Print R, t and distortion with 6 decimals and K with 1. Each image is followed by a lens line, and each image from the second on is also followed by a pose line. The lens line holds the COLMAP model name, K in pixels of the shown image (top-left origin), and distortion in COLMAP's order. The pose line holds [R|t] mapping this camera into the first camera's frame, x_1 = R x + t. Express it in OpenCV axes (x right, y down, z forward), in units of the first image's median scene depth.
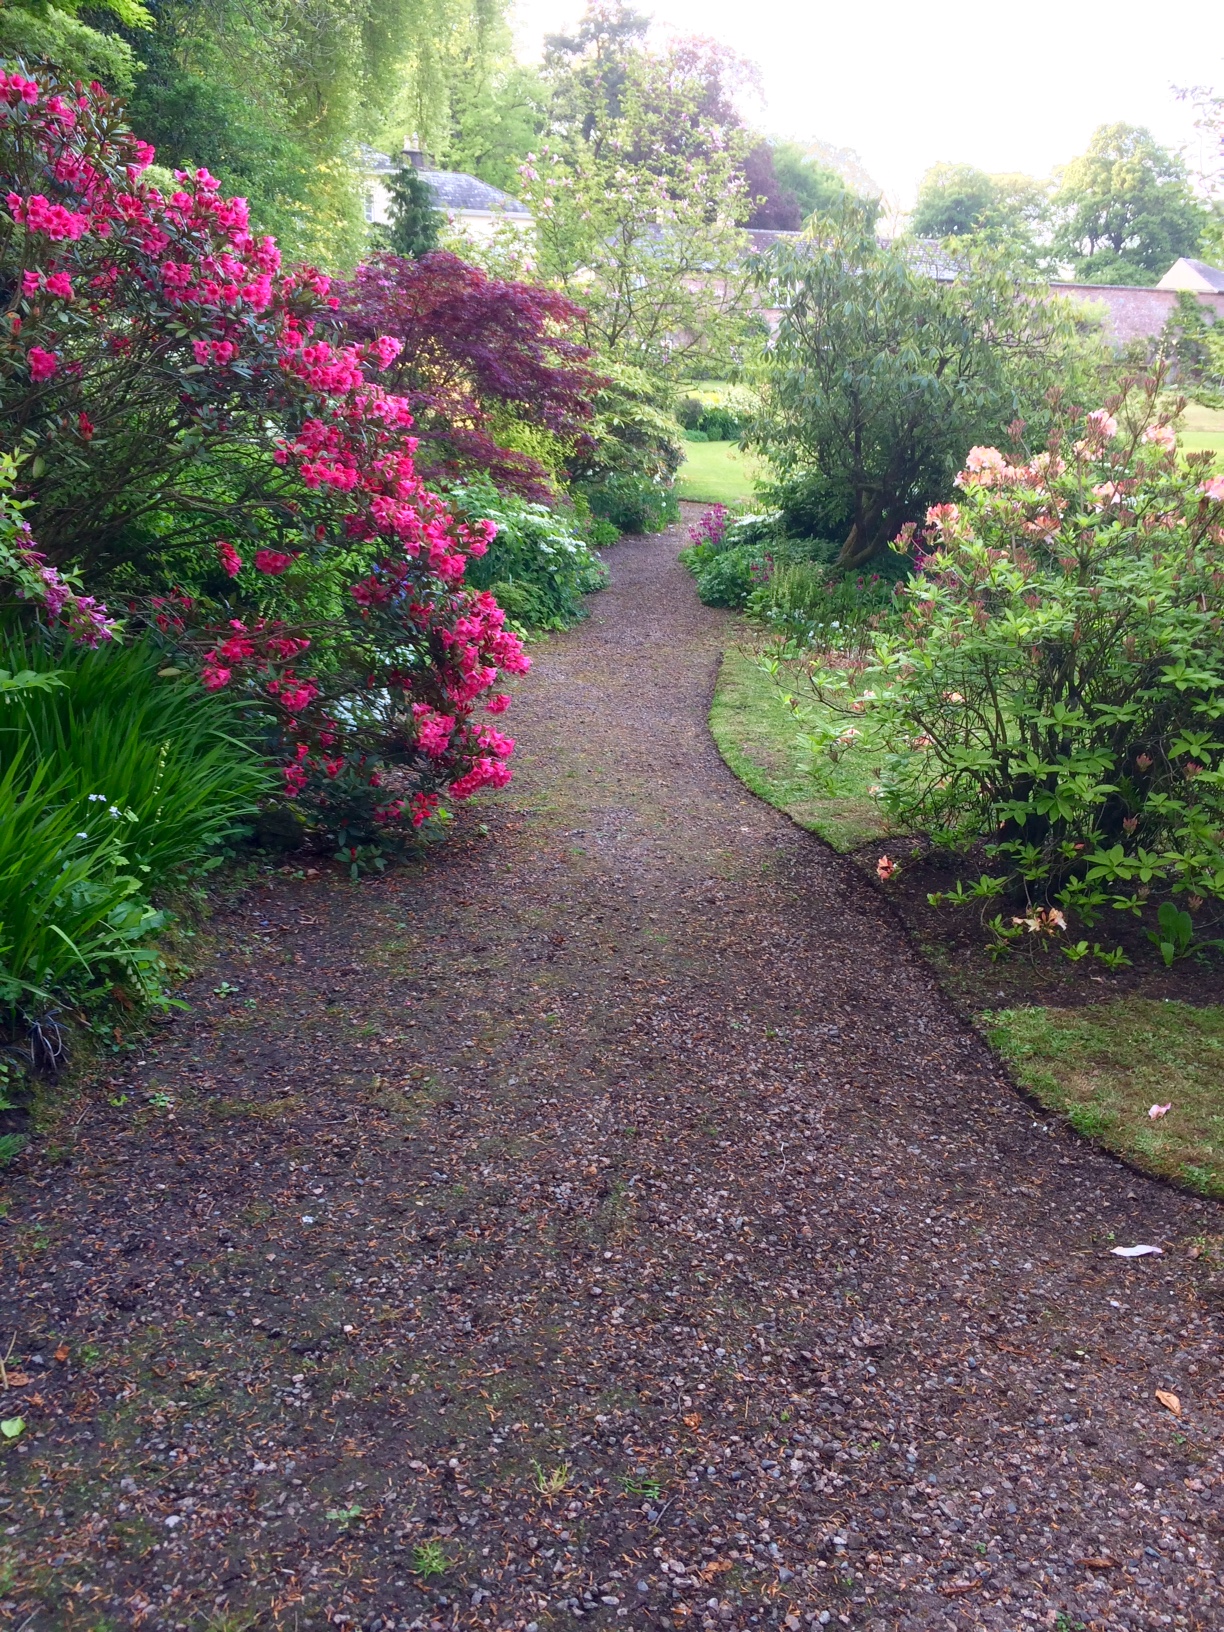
lens RADIAL K [[1368.3, 0, 603.4], [0, 1368.3, 819.0], [0, 0, 1]] dist [0.039087, -0.015437]
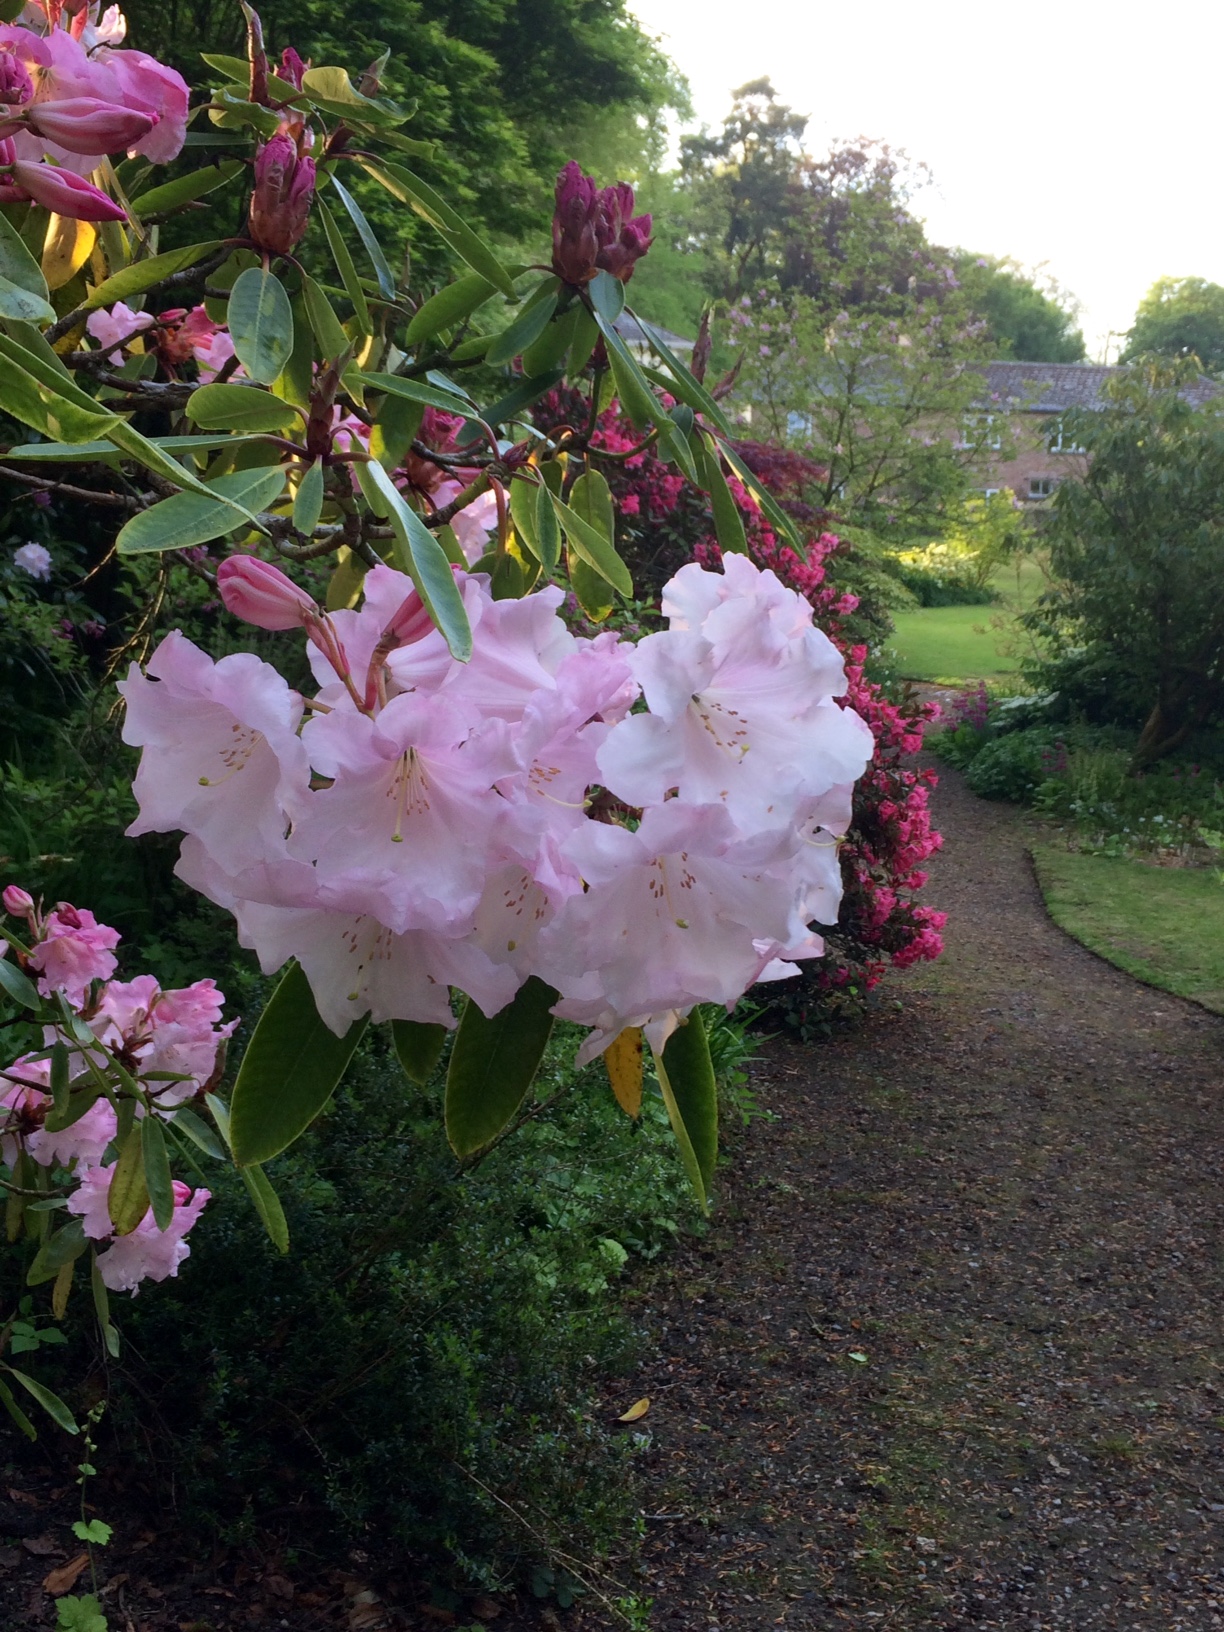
lens RADIAL K [[1768.0, 0, 619.2], [0, 1768.0, 812.7], [0, 0, 1]] dist [0.067283, 0.000000]
pose [[0.997915, 0.011821, -0.063450, -0.069715], [-0.021242, 0.988469, -0.149926, 0.022181], [0.060946, 0.150961, 0.986659, -0.101940]]
